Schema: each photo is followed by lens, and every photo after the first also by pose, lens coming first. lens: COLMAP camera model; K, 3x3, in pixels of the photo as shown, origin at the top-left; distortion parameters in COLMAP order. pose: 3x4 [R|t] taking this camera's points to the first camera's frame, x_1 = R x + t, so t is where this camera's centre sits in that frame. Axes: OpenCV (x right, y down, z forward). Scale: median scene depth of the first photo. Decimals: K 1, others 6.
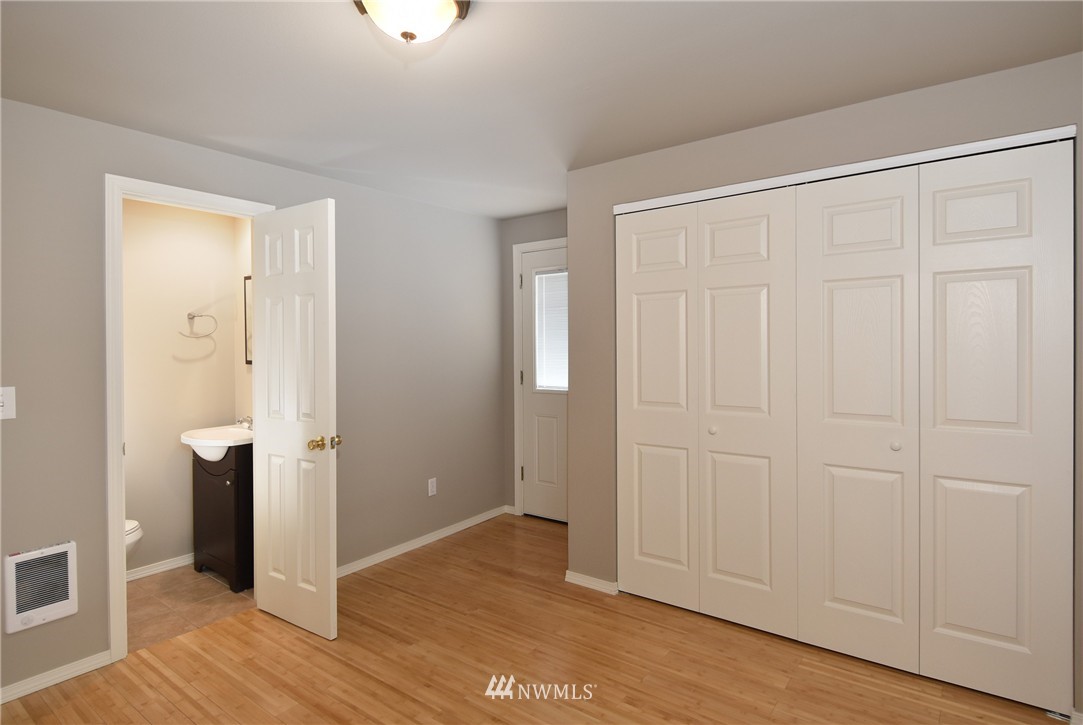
lens RADIAL K [[560.9, 0, 544.1], [0, 560.9, 346.9], [0, 0, 1]] dist [0.039855, -0.028450]
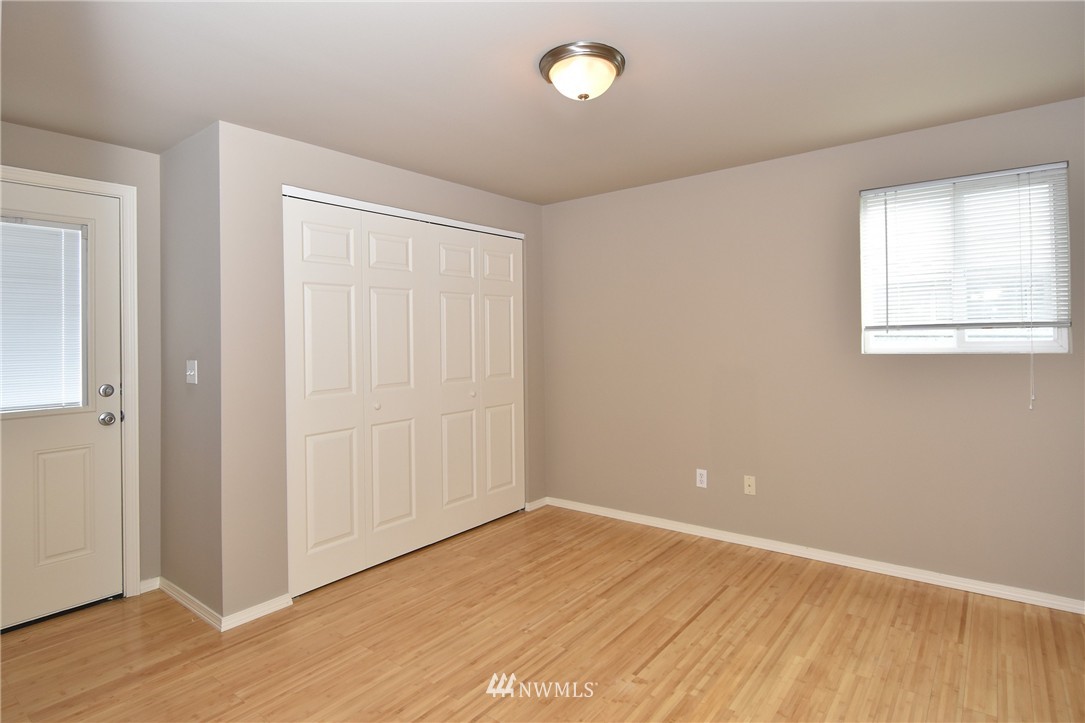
lens RADIAL K [[583.2, 0, 559.2], [0, 583.2, 336.6], [0, 0, 1]] dist [0.002519, -0.000273]
pose [[0.011053, 0.011264, 0.999875, -0.928285], [0.021815, 0.999696, -0.011503, 0.023246], [-0.999701, 0.021939, 0.010804, 0.602451]]
